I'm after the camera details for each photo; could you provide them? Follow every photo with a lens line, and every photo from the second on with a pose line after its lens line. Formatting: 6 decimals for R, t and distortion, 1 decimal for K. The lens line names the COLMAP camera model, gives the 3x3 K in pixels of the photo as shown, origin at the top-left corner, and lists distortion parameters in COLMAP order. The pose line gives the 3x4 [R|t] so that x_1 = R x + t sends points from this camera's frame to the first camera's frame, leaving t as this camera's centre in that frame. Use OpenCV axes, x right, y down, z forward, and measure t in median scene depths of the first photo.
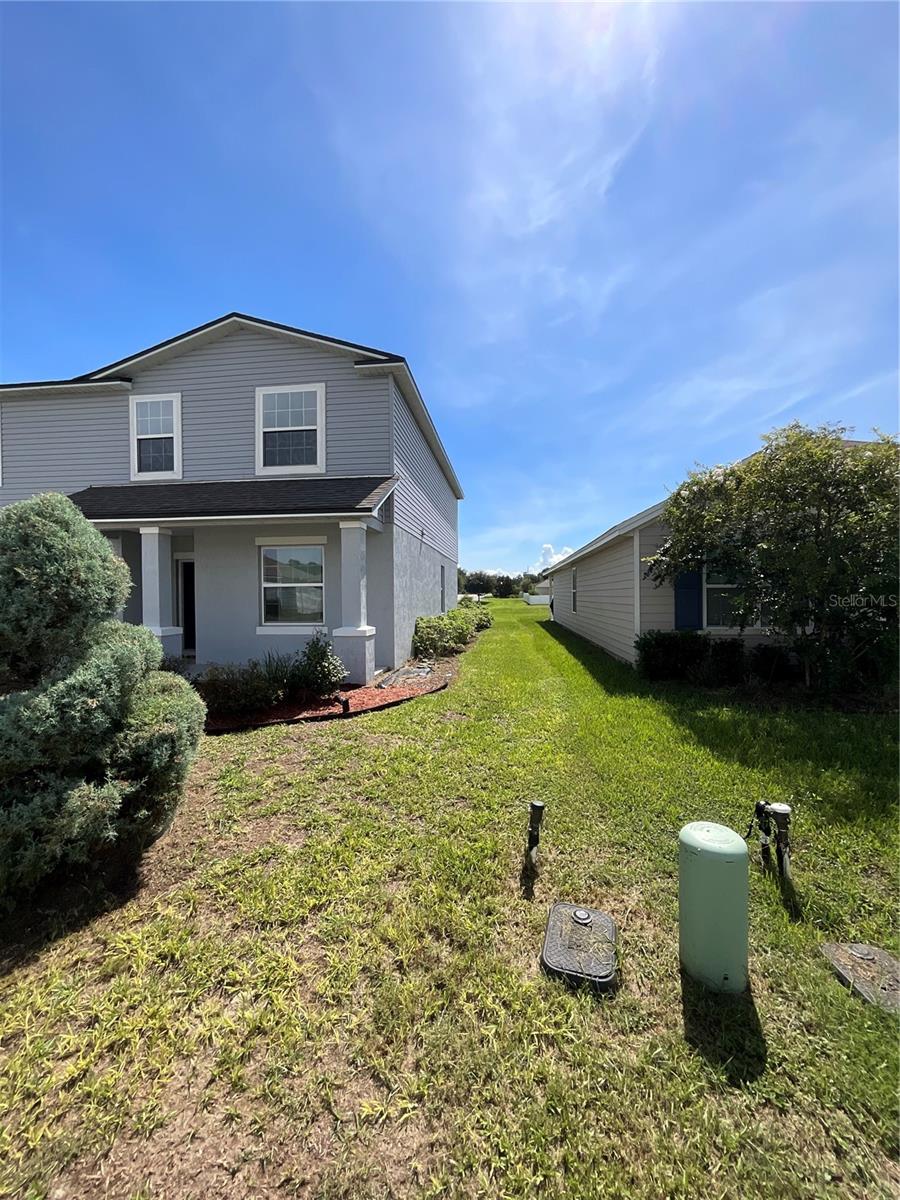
lens RADIAL K [[488.4, 0, 450.0], [0, 488.4, 600.0], [0, 0, 1]] dist [0.000204, -0.003256]
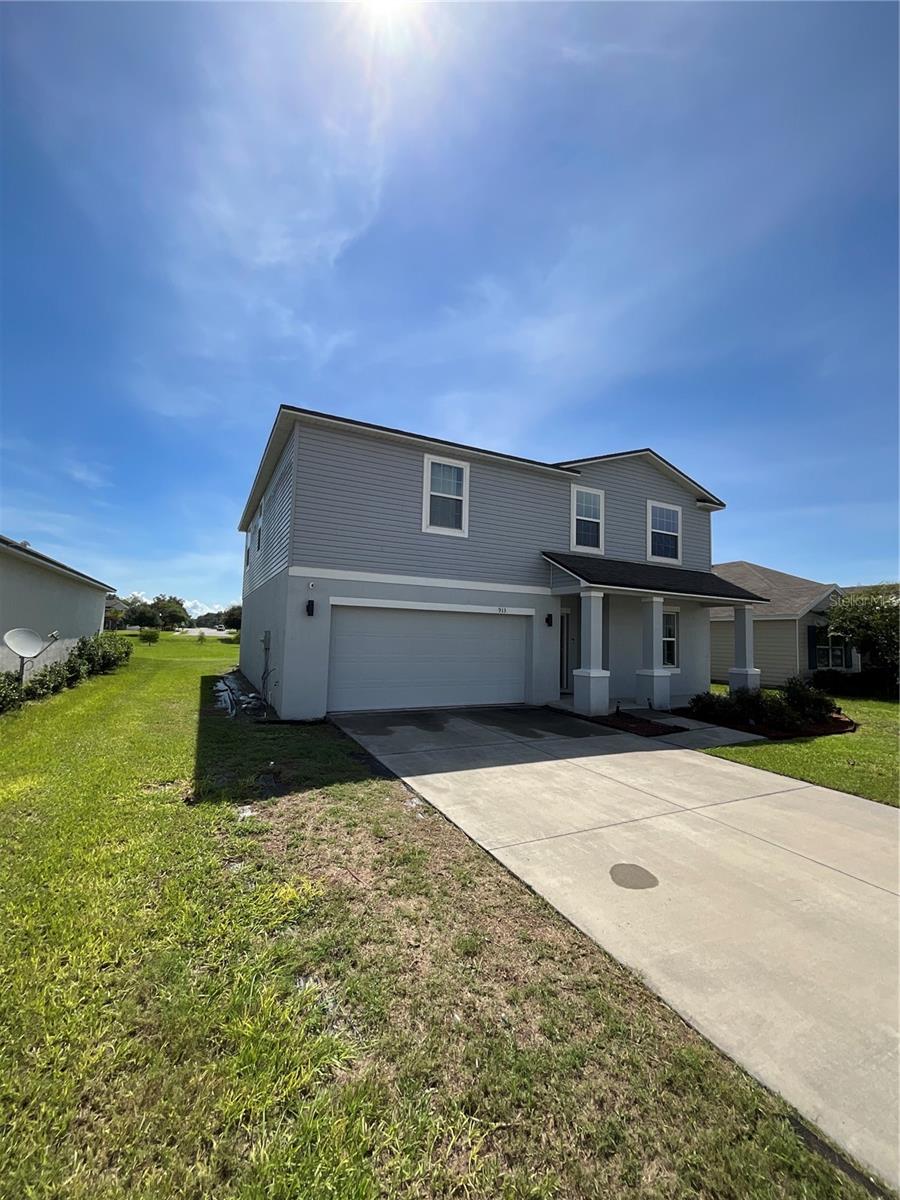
lens RADIAL K [[486.7, 0, 450.0], [0, 486.7, 600.0], [0, 0, 1]] dist [-0.003448, 0.000264]
pose [[0.837440, 0.075057, 0.541351, -1.621864], [-0.032892, 0.995651, -0.087162, -0.000270], [-0.545538, 0.055187, 0.836267, 0.141510]]
